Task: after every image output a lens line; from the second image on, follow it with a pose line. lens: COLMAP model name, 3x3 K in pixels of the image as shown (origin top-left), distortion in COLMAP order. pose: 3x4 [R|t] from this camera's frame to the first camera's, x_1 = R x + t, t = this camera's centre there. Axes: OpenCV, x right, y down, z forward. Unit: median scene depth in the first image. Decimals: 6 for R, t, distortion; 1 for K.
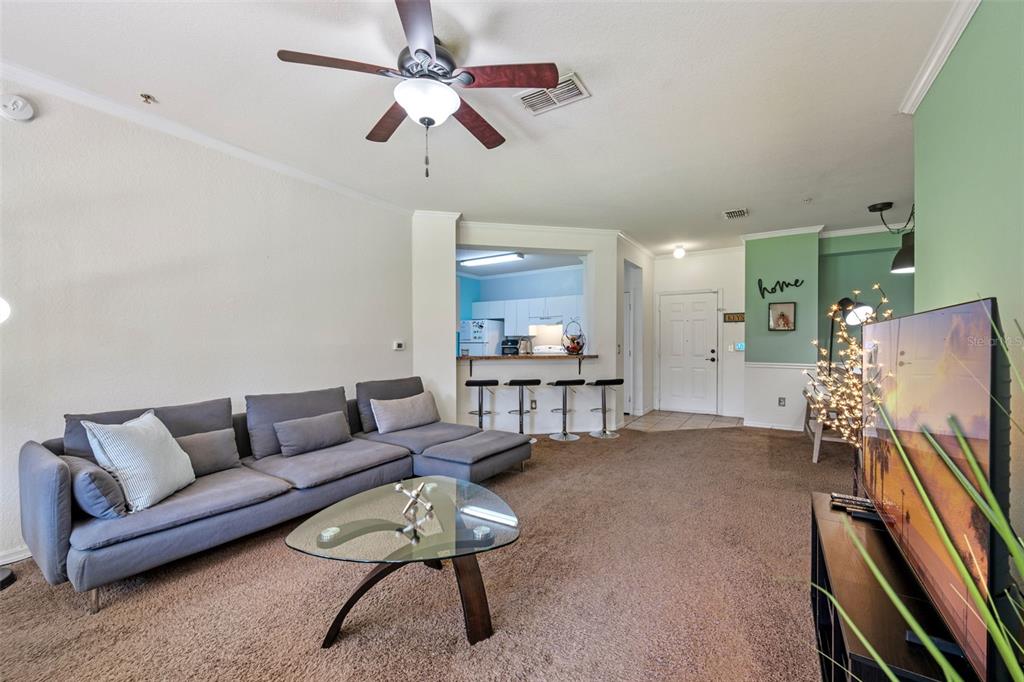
lens RADIAL K [[400.0, 0, 514.0], [0, 400.0, 346.8], [0, 0, 1]] dist [-0.000315, -0.000061]
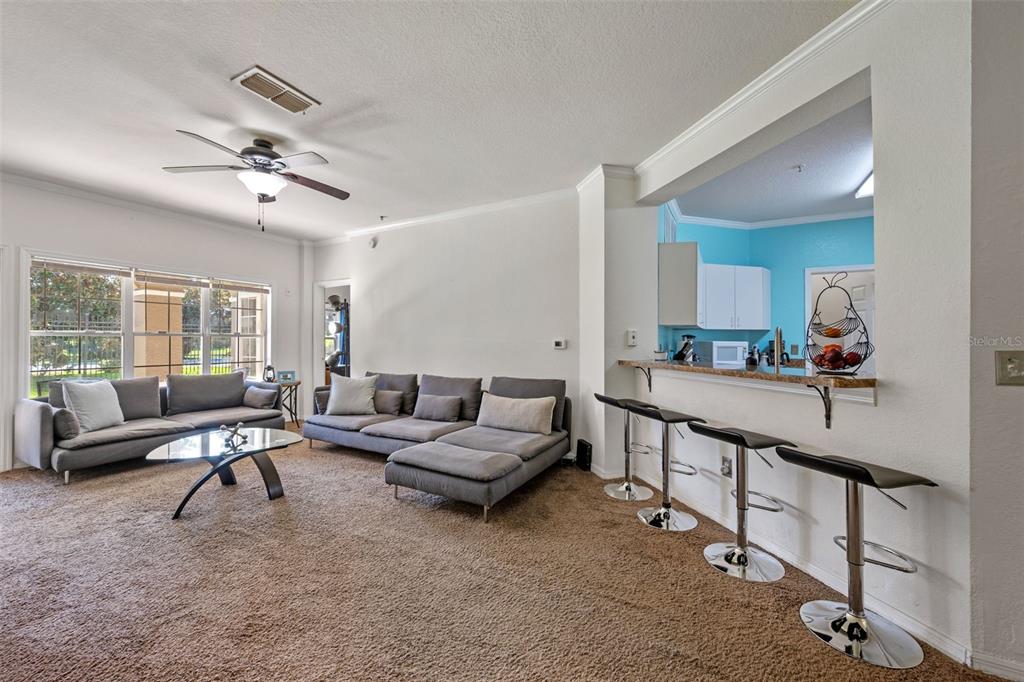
lens RADIAL K [[399.8, 0, 510.0], [0, 399.8, 338.2], [0, 0, 1]] dist [0.000074, -0.000256]
pose [[0.074540, -0.004081, -0.997210, 0.489565], [-0.013177, 0.999900, -0.005077, -0.008234], [0.997131, 0.013519, 0.074479, 0.652247]]
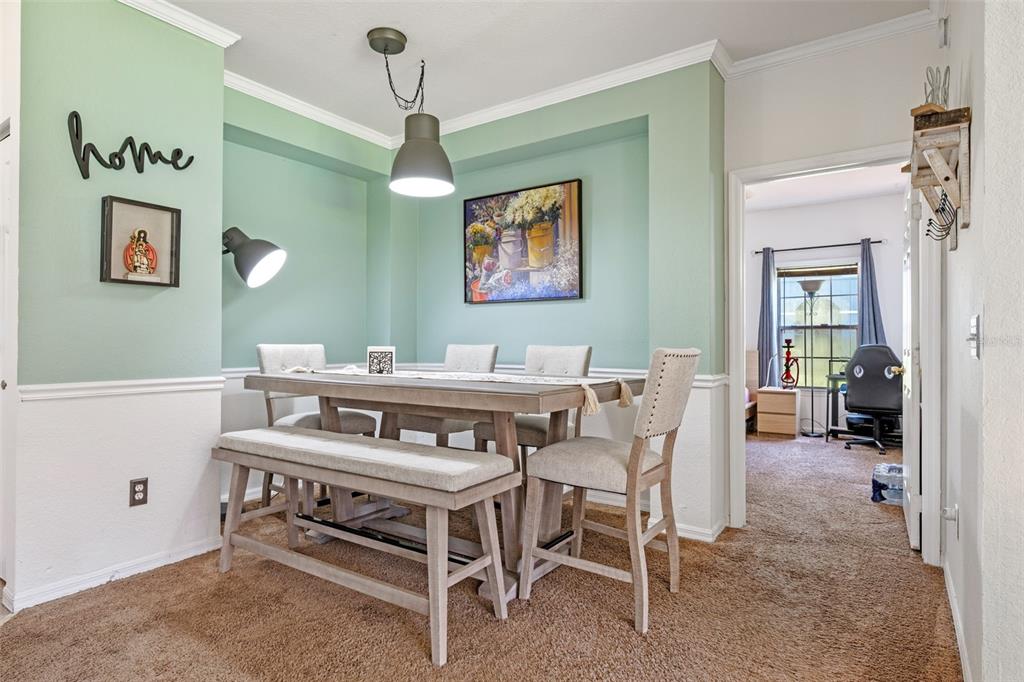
lens RADIAL K [[569.4, 0, 512.0], [0, 569.4, 341.0], [0, 0, 1]] dist [0.000364, -0.000737]
pose [[0.030501, 0.001826, 0.999533, 0.187327], [0.010840, 0.999939, -0.002158, 0.011902], [-0.999476, 0.010901, 0.030480, 0.655679]]
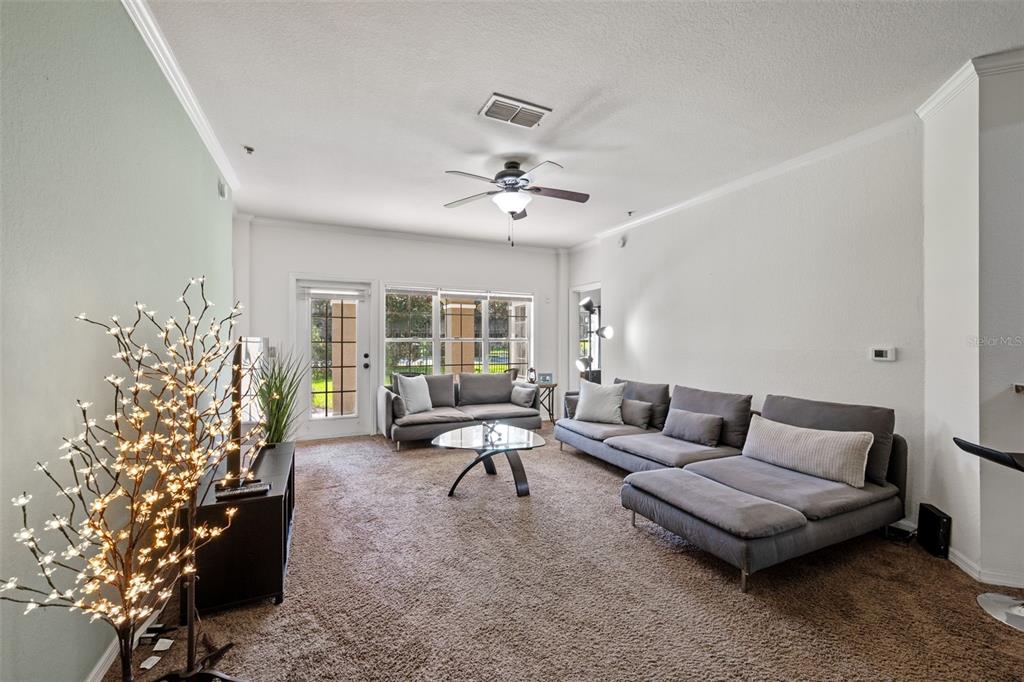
lens RADIAL K [[415.8, 0, 510.8], [0, 415.8, 340.0], [0, 0, 1]] dist [0.000538, -0.000005]
pose [[-0.528932, -0.000957, -0.848664, 0.442185], [-0.009887, 0.999938, 0.005035, -0.017478], [0.848607, 0.011054, -0.528909, 0.679008]]
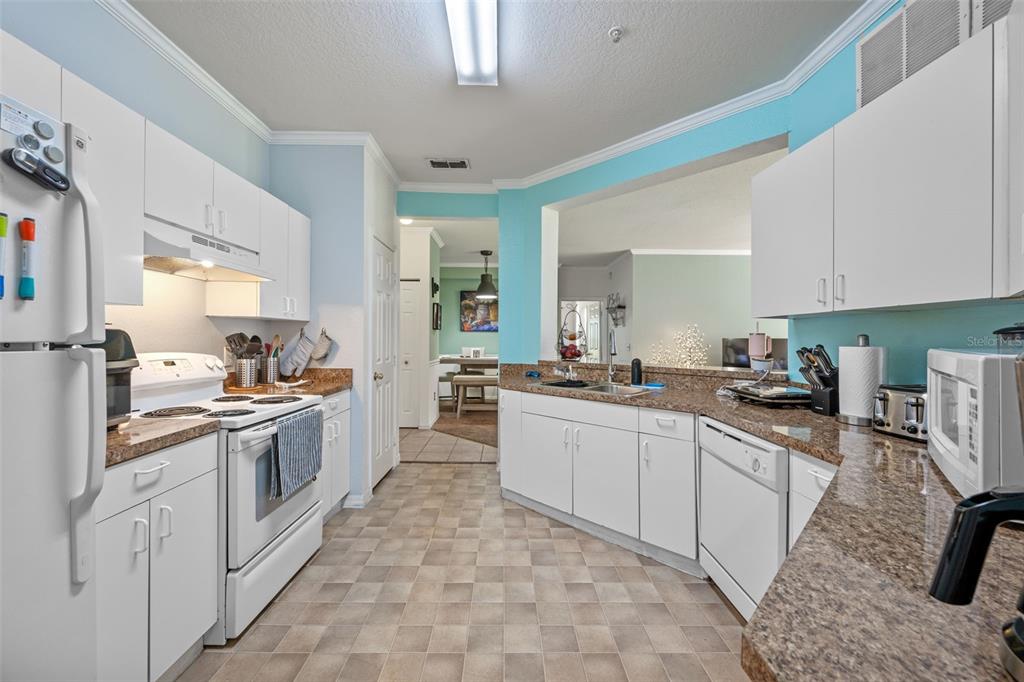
lens RADIAL K [[411.9, 0, 509.9], [0, 411.9, 337.9], [0, 0, 1]] dist [0.000233, -0.000104]
pose [[-0.554419, 0.002029, 0.832235, -0.343731], [0.001803, 0.999998, -0.001237, -0.017388], [-0.832235, 0.000815, -0.554422, 1.420911]]
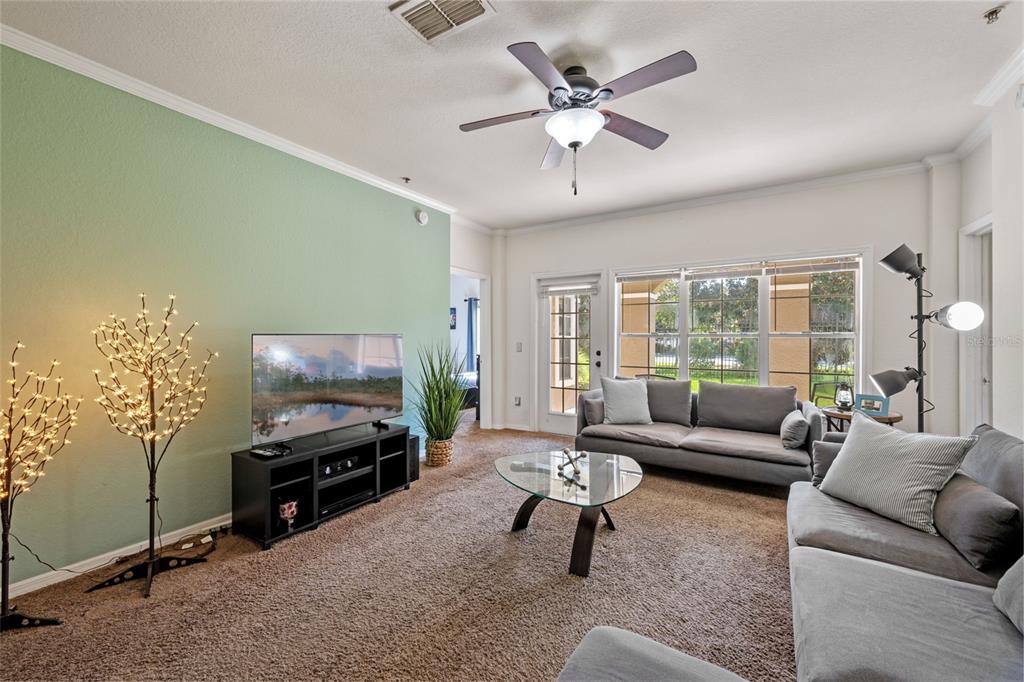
lens RADIAL K [[411.9, 0, 509.9], [0, 411.9, 337.9], [0, 0, 1]] dist [0.000233, -0.000104]
pose [[-0.999676, 0.002872, -0.025306, -0.003615], [0.002556, 0.999919, 0.012500, -0.016995], [0.025340, 0.012431, -0.999602, 0.762715]]
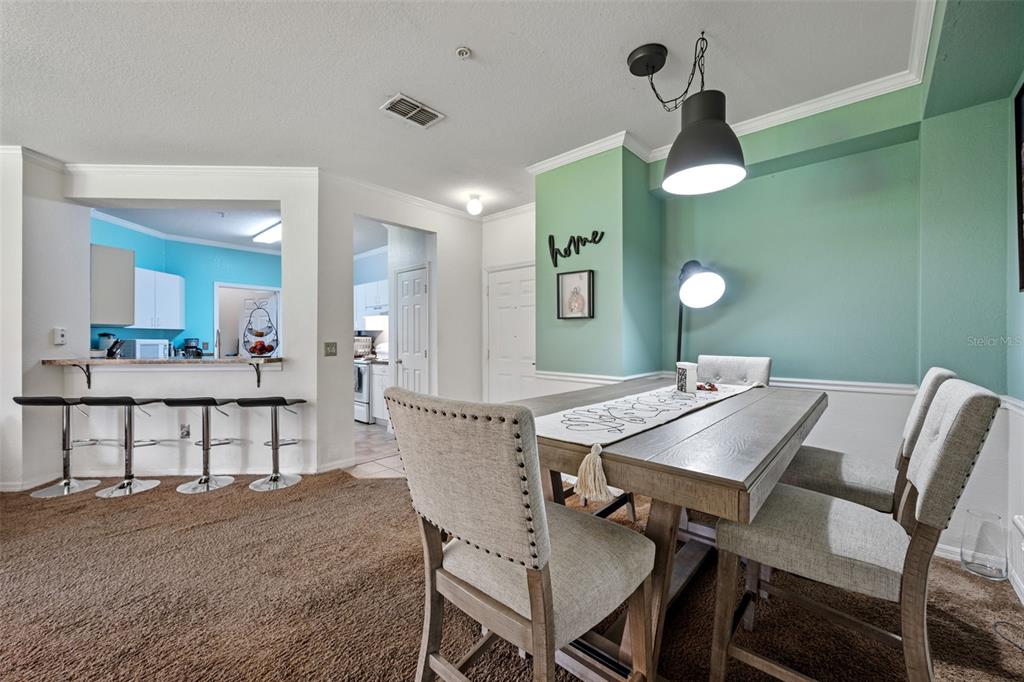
lens RADIAL K [[399.8, 0, 510.0], [0, 399.8, 338.2], [0, 0, 1]] dist [0.000074, -0.000256]
pose [[0.987438, -0.000608, -0.158008, 0.654197], [-0.001271, 0.999930, -0.011794, -0.005245], [0.158004, 0.011847, 0.987367, 0.393186]]
